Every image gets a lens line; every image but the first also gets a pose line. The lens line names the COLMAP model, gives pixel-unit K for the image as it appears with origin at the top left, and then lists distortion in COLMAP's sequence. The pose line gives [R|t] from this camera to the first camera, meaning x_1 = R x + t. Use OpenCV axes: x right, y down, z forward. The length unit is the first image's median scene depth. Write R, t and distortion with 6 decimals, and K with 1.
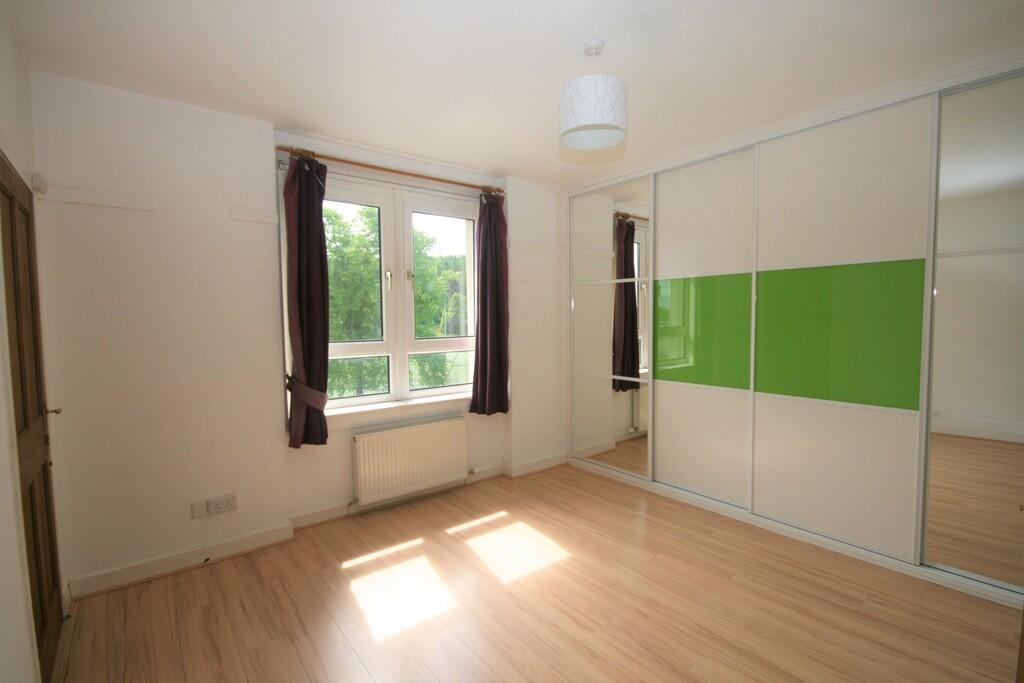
lens RADIAL K [[473.5, 0, 511.2], [0, 473.5, 347.4], [0, 0, 1]] dist [0.001218, -0.000017]
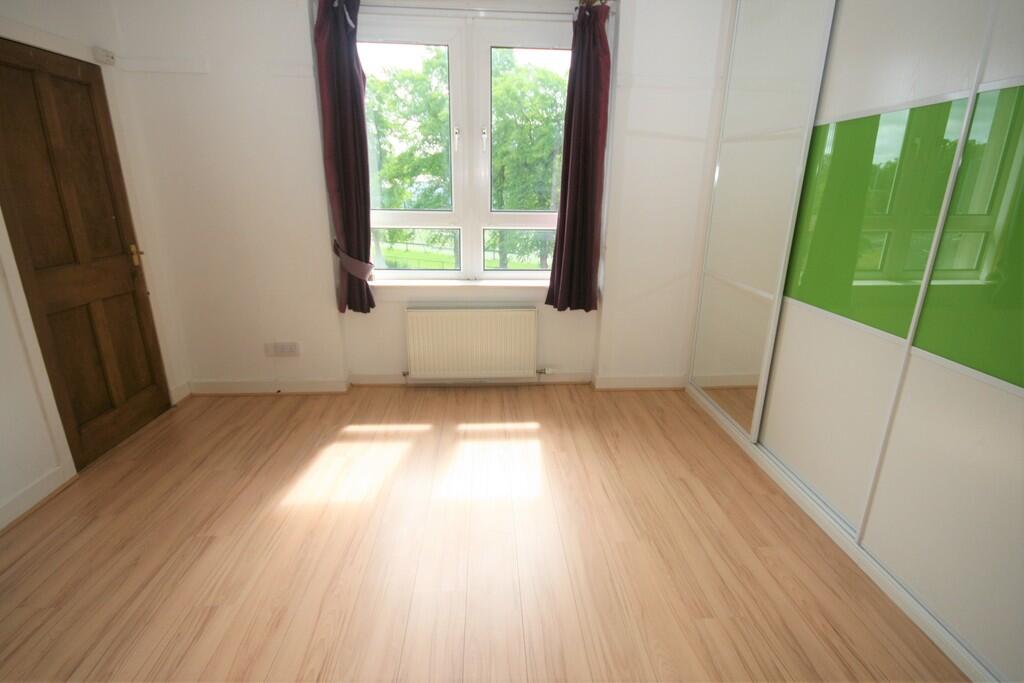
lens RADIAL K [[483.6, 0, 516.3], [0, 483.6, 344.0], [0, 0, 1]] dist [-0.002636, 0.000119]
pose [[0.828075, 0.194119, -0.525937, 0.388567], [-0.060796, 0.963700, 0.259973, -0.018382], [0.557312, -0.183302, 0.809817, 0.296279]]
